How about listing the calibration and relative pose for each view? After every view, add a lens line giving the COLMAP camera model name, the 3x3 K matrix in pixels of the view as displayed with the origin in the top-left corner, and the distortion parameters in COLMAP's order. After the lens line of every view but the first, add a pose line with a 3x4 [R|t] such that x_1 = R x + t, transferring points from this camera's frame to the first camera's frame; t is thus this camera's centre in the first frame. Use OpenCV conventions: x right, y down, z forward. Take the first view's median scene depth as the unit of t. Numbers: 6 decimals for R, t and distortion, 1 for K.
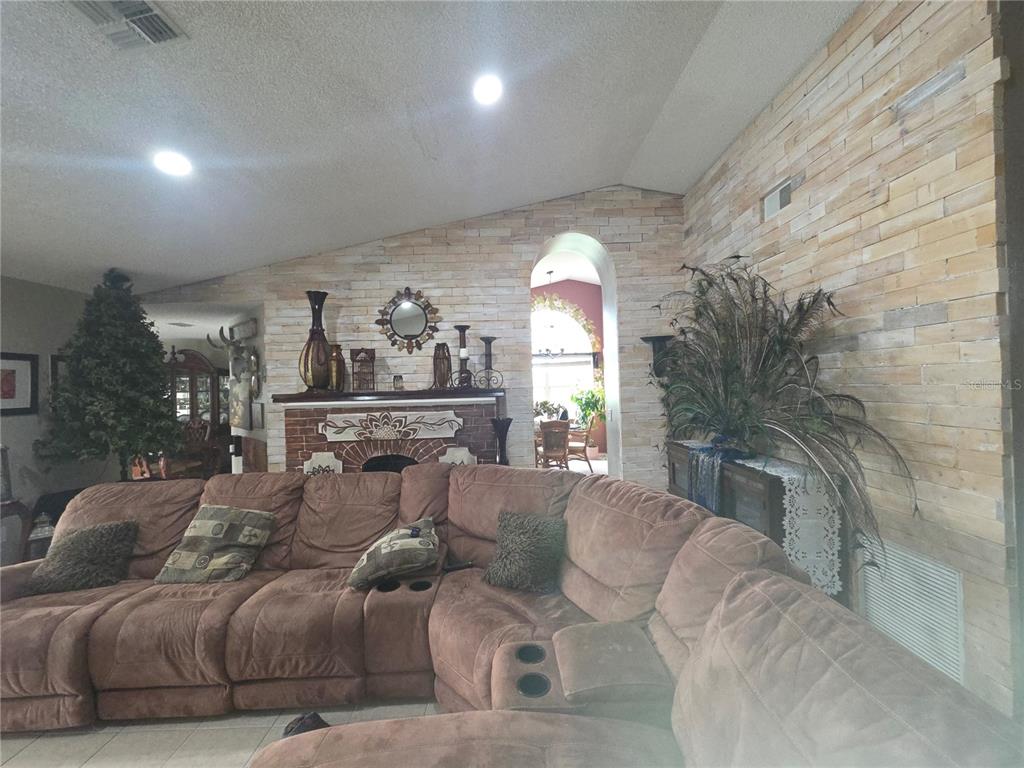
lens RADIAL K [[415.2, 0, 512.0], [0, 415.2, 384.0], [0, 0, 1]] dist [-0.001703, -0.000352]
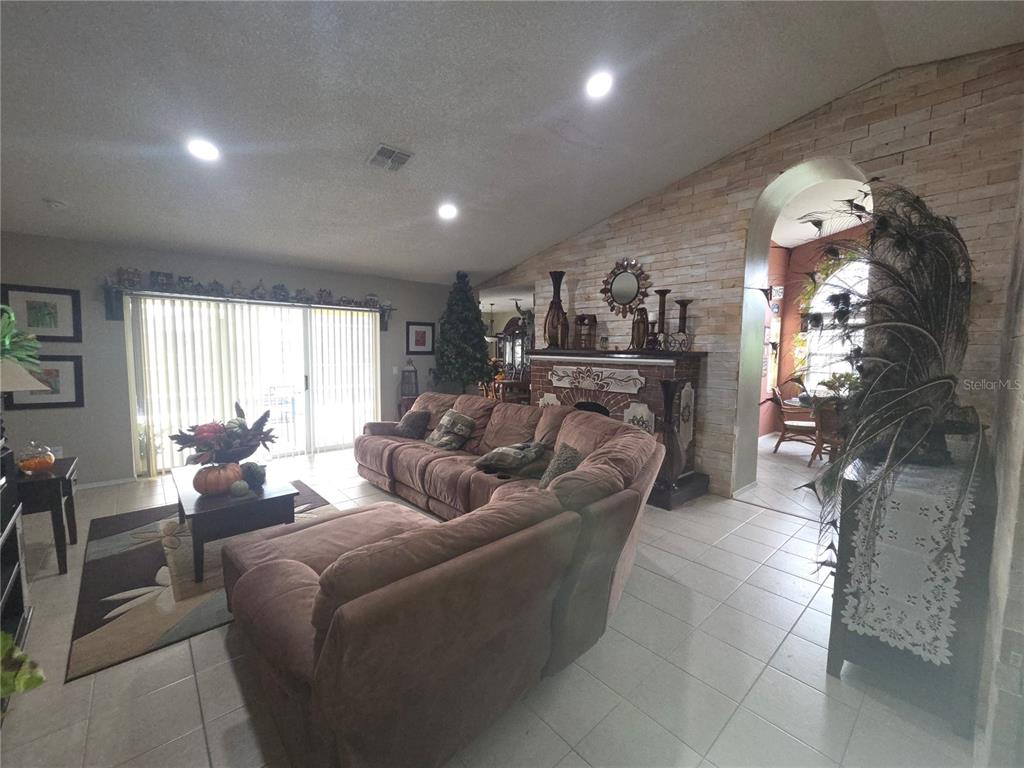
lens RADIAL K [[415.2, 0, 512.0], [0, 415.2, 384.0], [0, 0, 1]] dist [-0.001703, -0.000352]
pose [[0.655329, 0.099962, -0.748700, 0.447227], [-0.027751, 0.993722, 0.108386, -0.008521], [0.754833, -0.050251, 0.653989, 0.023924]]
